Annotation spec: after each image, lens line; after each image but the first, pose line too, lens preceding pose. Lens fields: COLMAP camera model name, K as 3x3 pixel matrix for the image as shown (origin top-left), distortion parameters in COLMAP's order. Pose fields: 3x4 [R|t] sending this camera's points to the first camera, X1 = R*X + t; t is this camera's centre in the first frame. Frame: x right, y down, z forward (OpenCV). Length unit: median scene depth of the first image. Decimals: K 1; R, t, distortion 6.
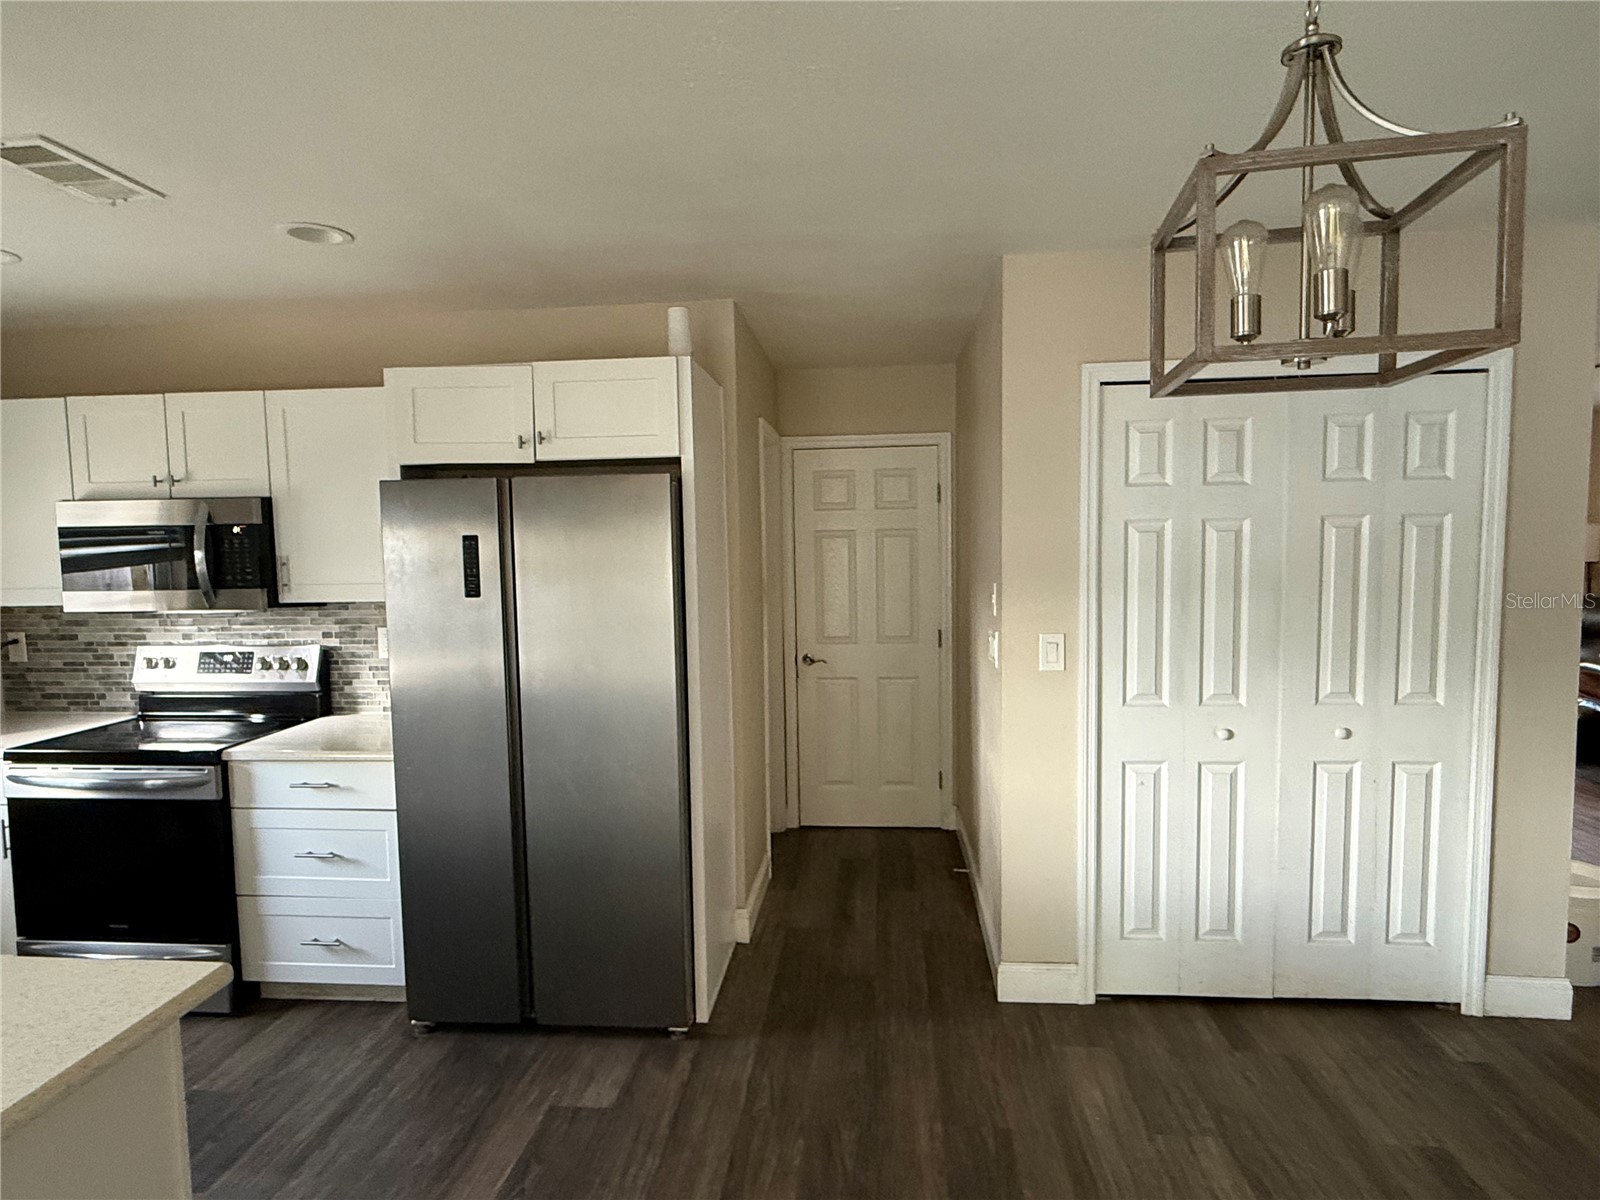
lens RADIAL K [[910.4, 0, 793.7], [0, 910.4, 605.6], [0, 0, 1]] dist [0.000353, 0.000879]
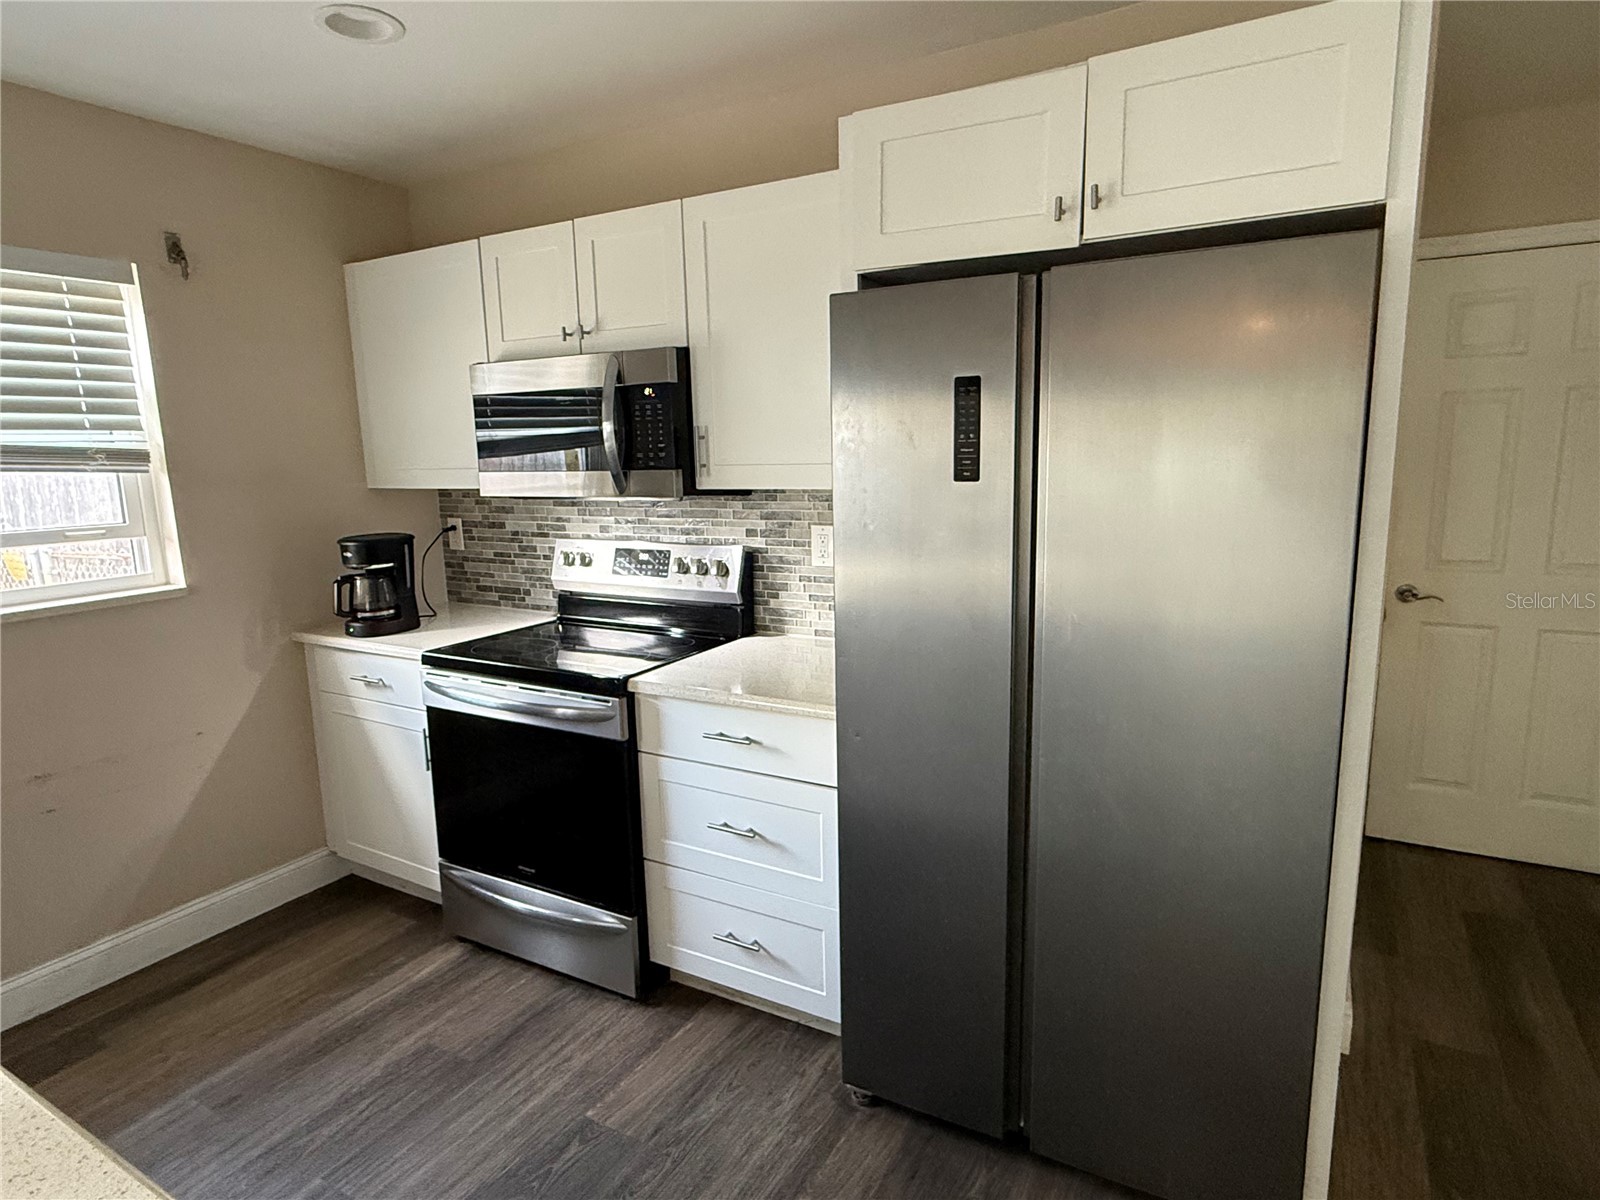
lens RADIAL K [[908.5, 0, 789.4], [0, 908.5, 603.3], [0, 0, 1]] dist [-0.000710, 0.000080]
pose [[0.908078, 0.066602, -0.413471, -0.173826], [-0.022949, 0.993704, 0.109665, 0.006947], [0.418172, -0.090096, 0.903889, 0.337307]]
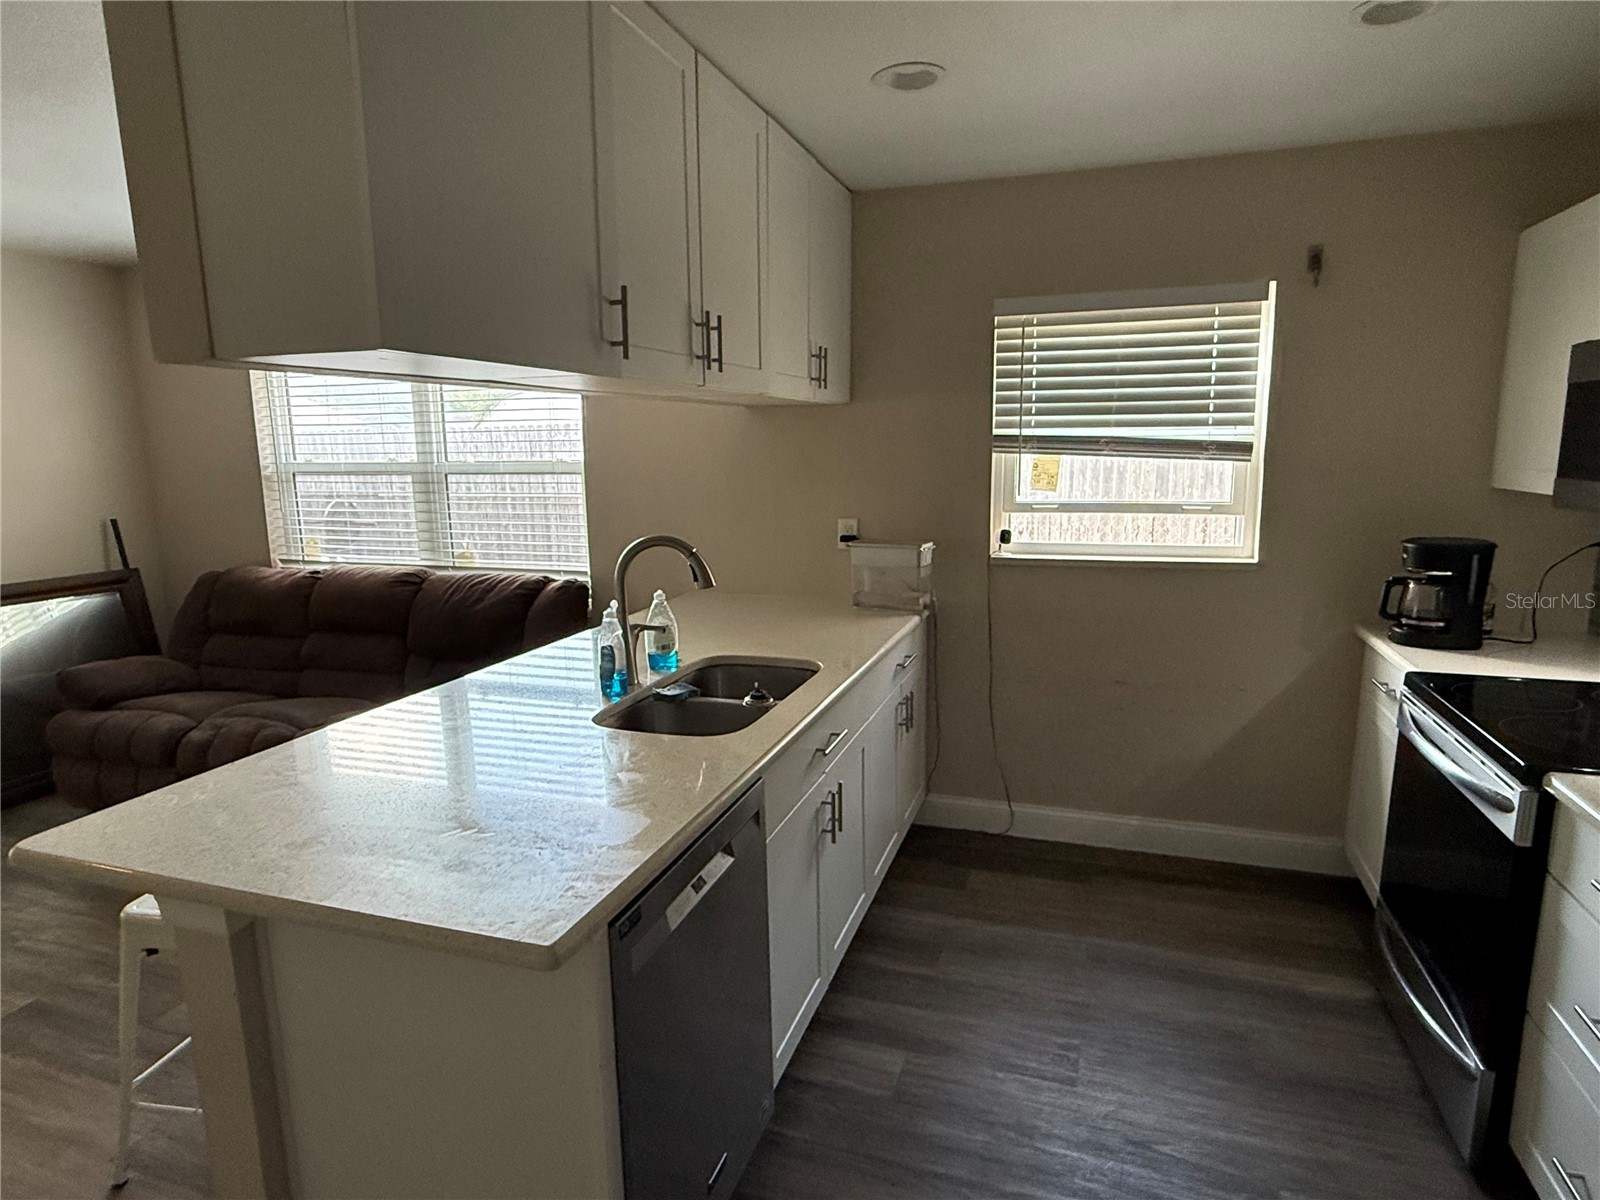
lens RADIAL K [[910.4, 0, 793.7], [0, 910.4, 605.6], [0, 0, 1]] dist [0.000353, 0.000879]
pose [[-0.229783, 0.194693, -0.953569, 0.010249], [-0.054343, 0.975691, 0.212305, -0.036631], [0.971724, 0.100604, -0.213617, 0.598345]]
